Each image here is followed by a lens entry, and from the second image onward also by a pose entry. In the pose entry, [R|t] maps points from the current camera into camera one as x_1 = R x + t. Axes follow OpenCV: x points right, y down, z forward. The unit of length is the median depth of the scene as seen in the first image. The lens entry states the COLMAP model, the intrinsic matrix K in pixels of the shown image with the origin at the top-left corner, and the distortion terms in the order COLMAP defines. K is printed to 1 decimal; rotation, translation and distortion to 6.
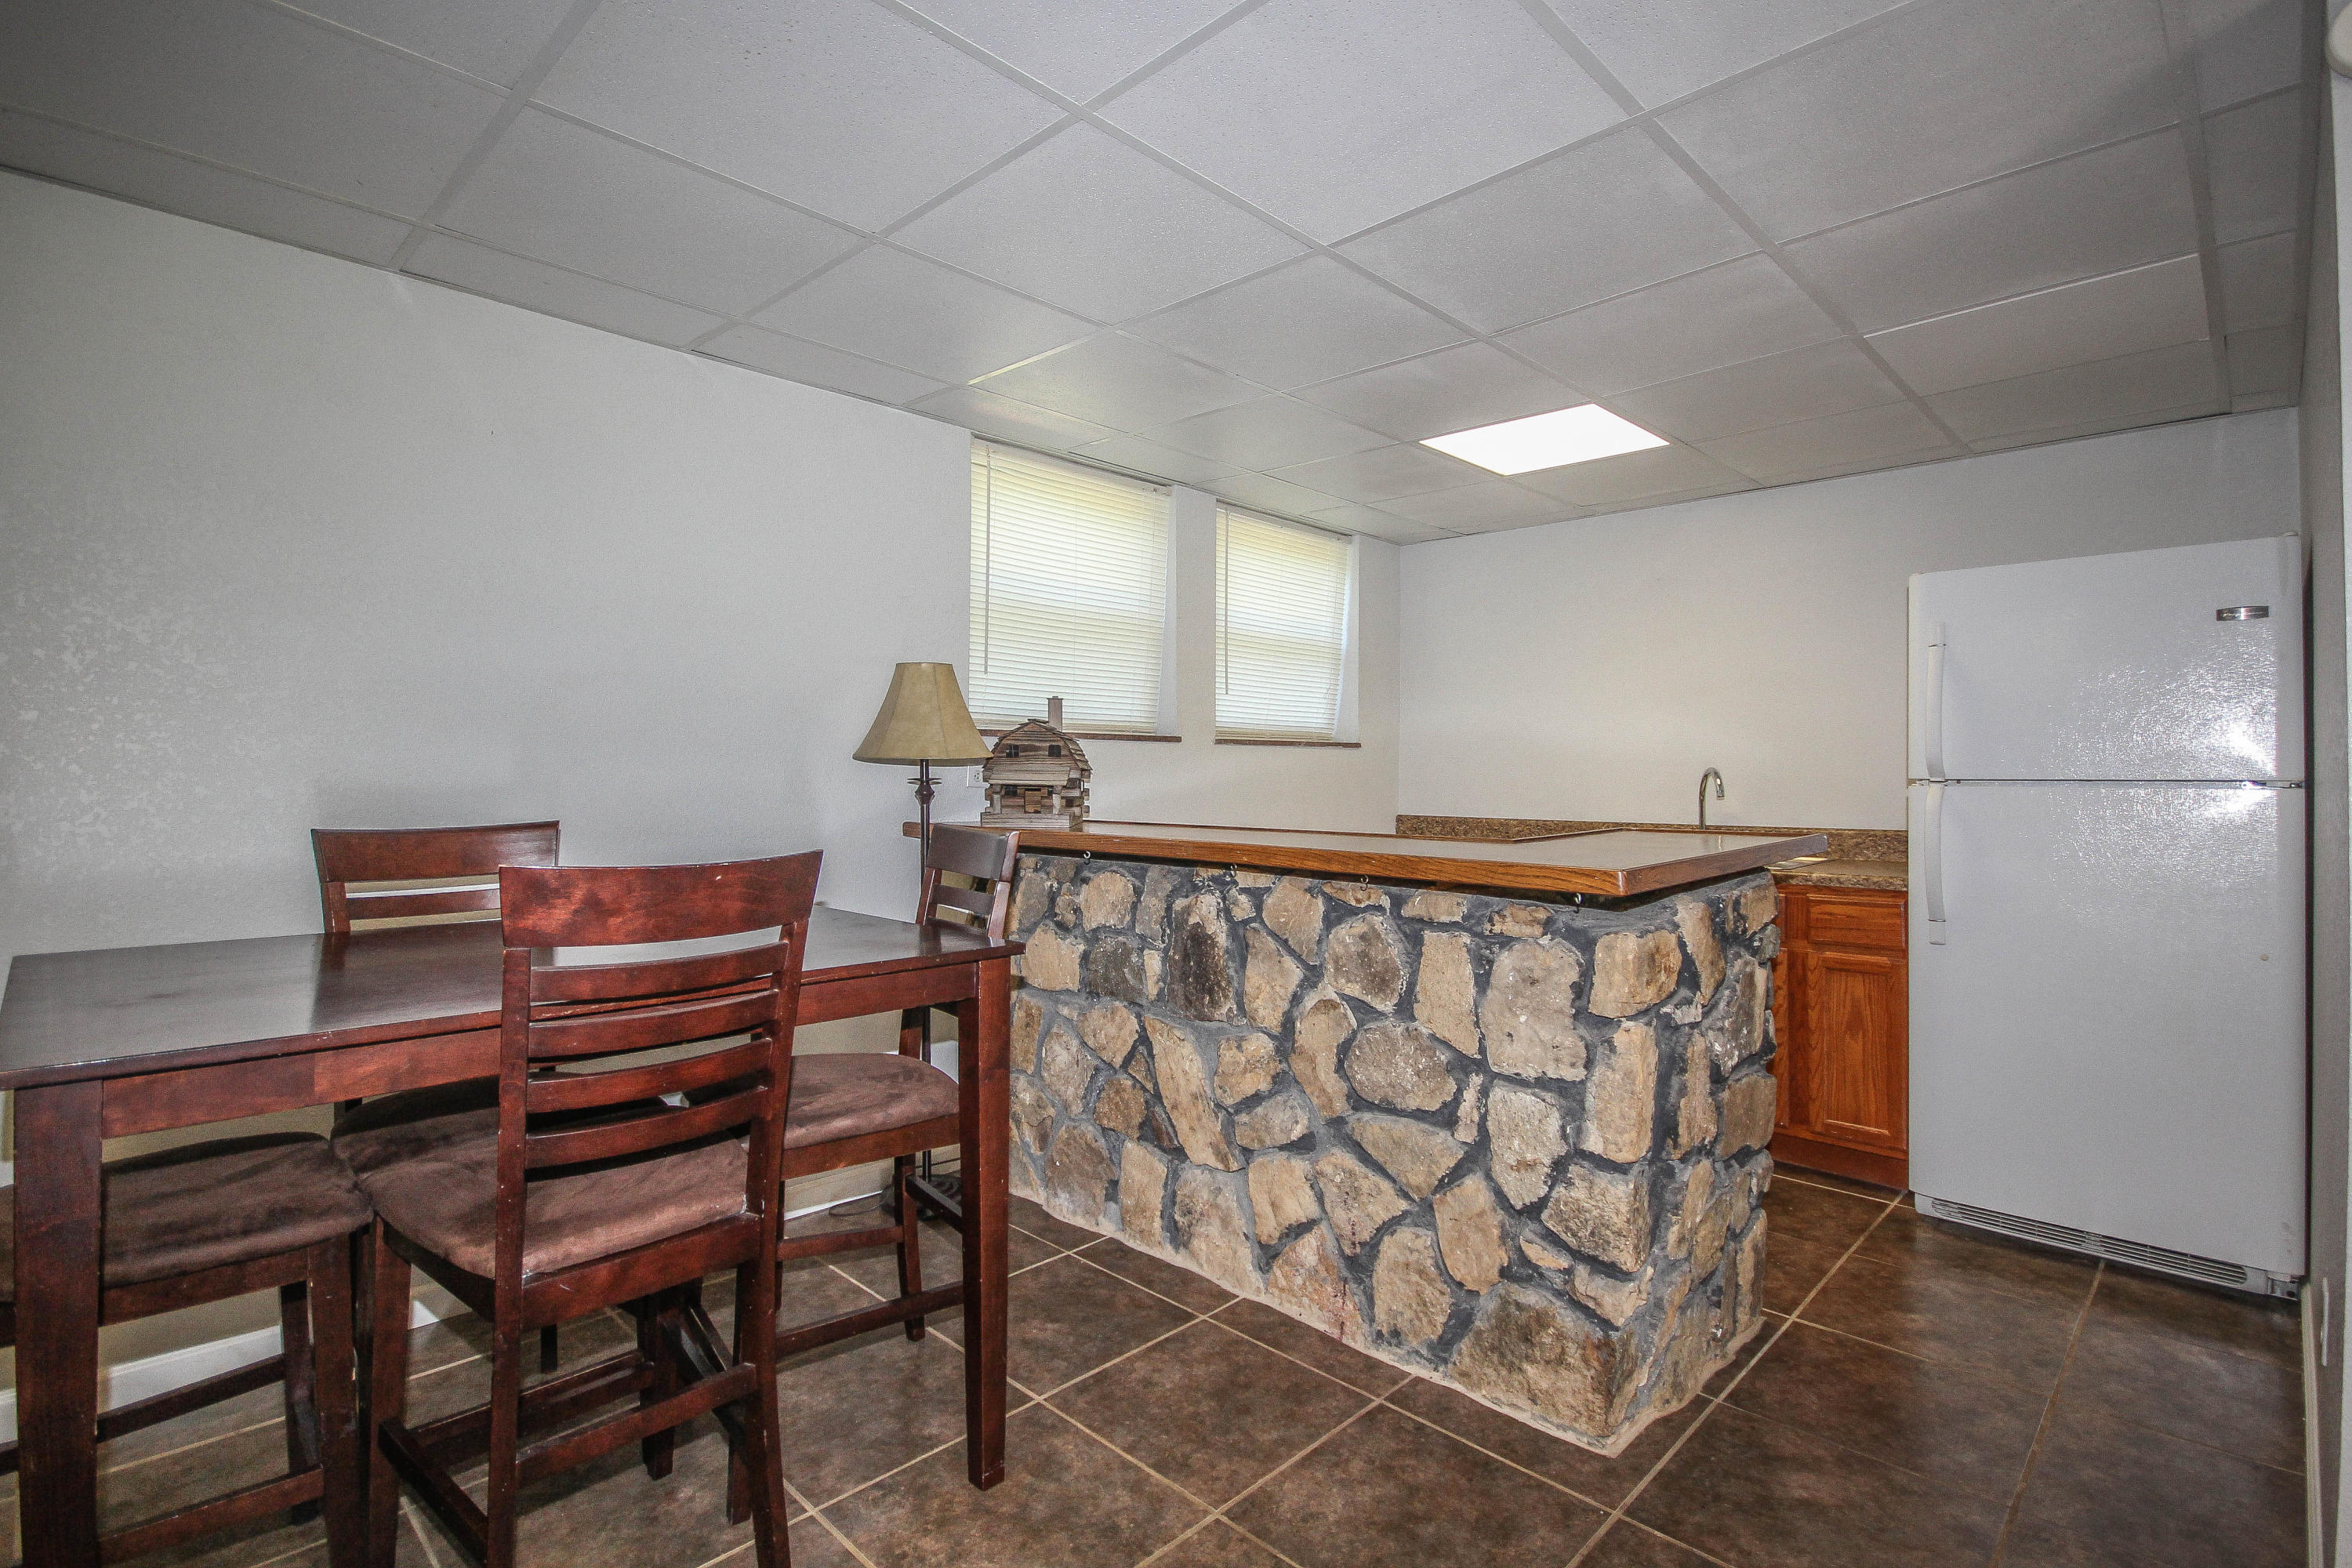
lens RADIAL K [[1124.4, 0, 1222.8], [0, 1124.4, 785.2], [0, 0, 1]] dist [0.036421, 0.000084]
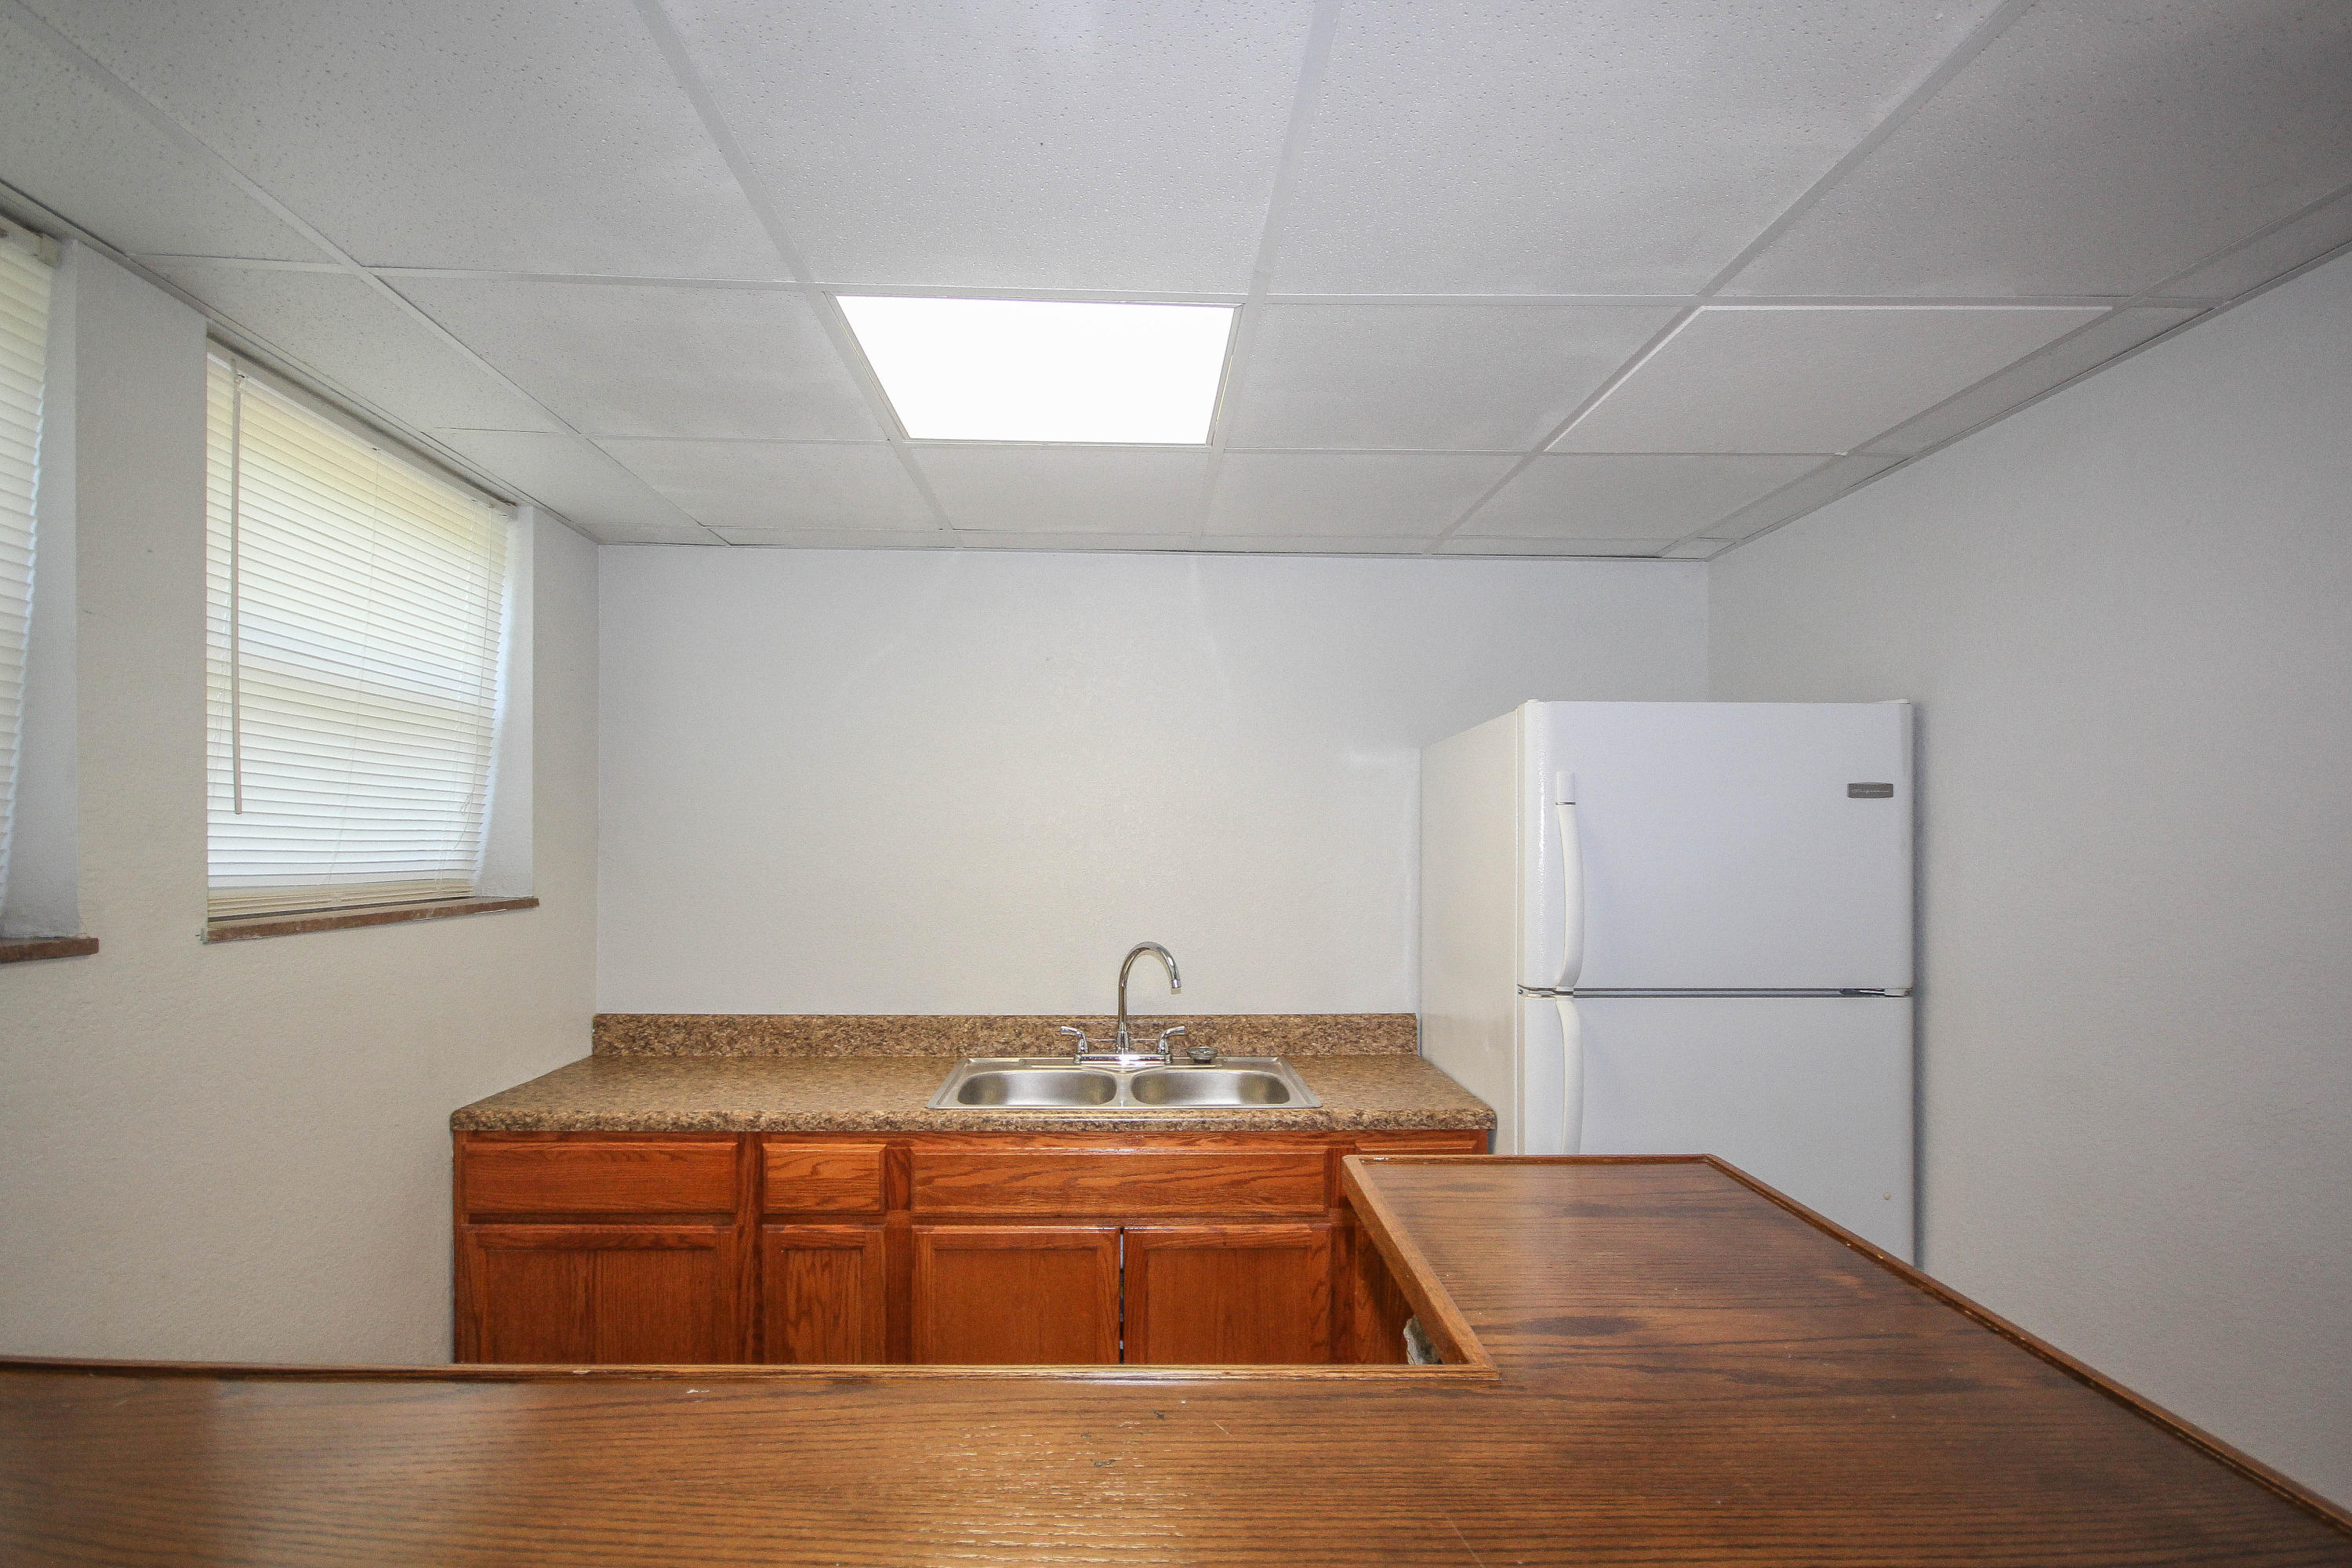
lens RADIAL K [[1087.2, 0, 1109.9], [0, 1087.2, 854.6], [0, 0, 1]] dist [0.000901, 0.000173]
pose [[0.725881, -0.008252, 0.687770, -0.072851], [0.004649, 0.999964, 0.007090, -0.125412], [-0.687804, -0.001949, 0.725894, 0.913887]]
